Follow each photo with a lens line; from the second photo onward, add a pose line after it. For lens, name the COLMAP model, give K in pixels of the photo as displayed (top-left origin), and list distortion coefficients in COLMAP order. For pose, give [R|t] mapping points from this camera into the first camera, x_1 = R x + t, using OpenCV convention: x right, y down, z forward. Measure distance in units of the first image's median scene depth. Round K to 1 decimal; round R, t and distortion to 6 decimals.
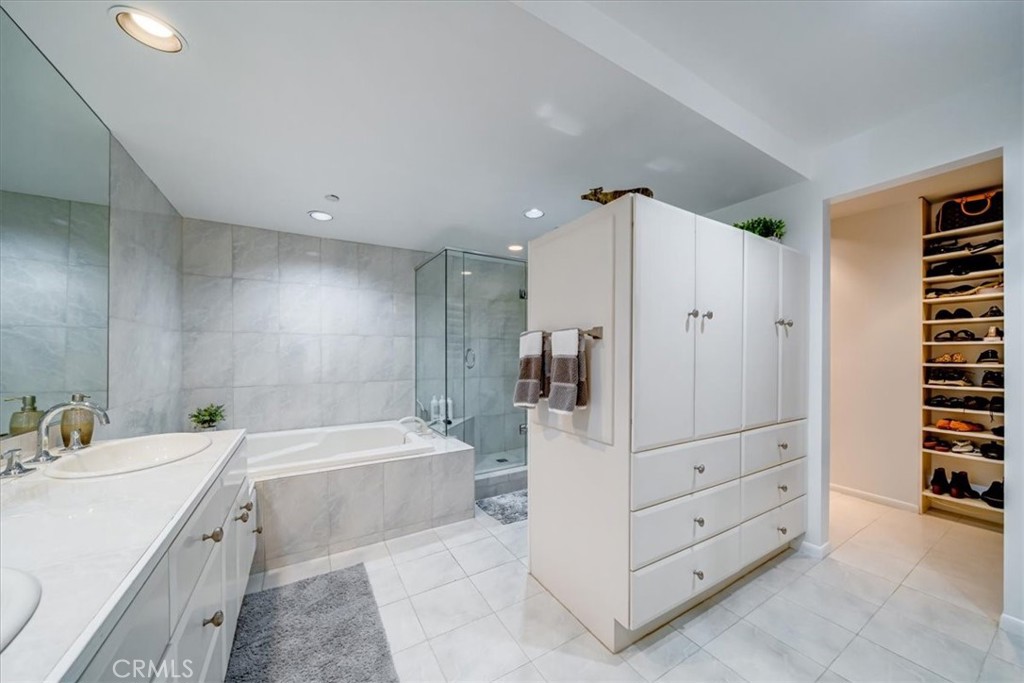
lens RADIAL K [[360.0, 0, 514.9], [0, 360.0, 349.3], [0, 0, 1]] dist [0.001598, 0.000213]
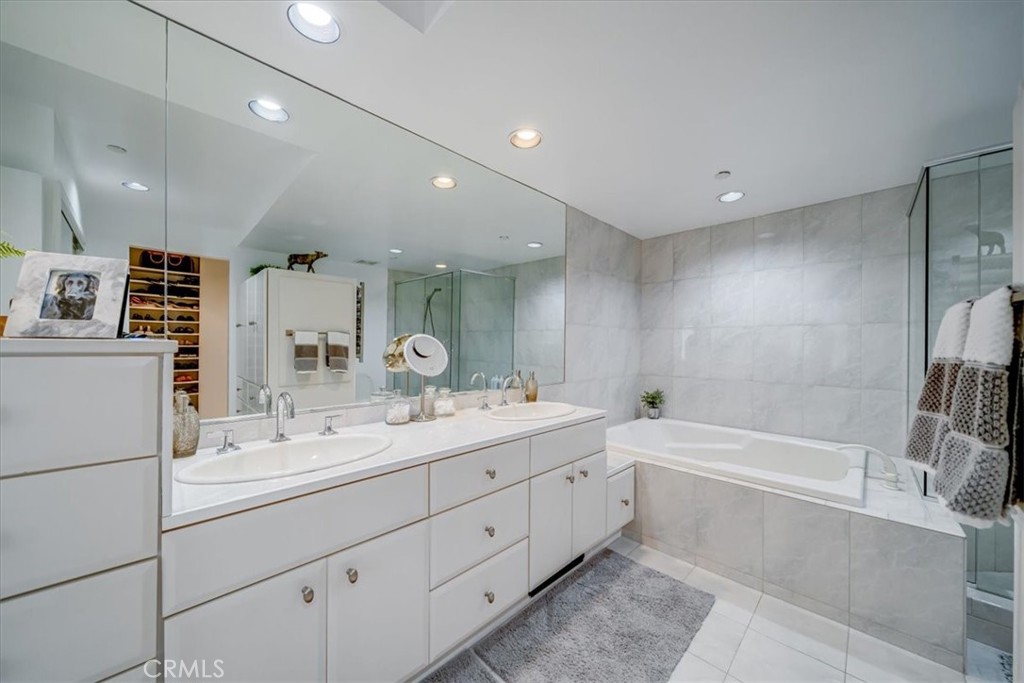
lens RADIAL K [[360.3, 0, 512.0], [0, 360.3, 341.5], [0, 0, 1]] dist [-0.000811, -0.000106]
pose [[0.261767, -0.007542, -0.965102, 0.210817], [0.005528, 0.999965, -0.006315, -0.001878], [0.965115, -0.003682, 0.261799, 0.247370]]
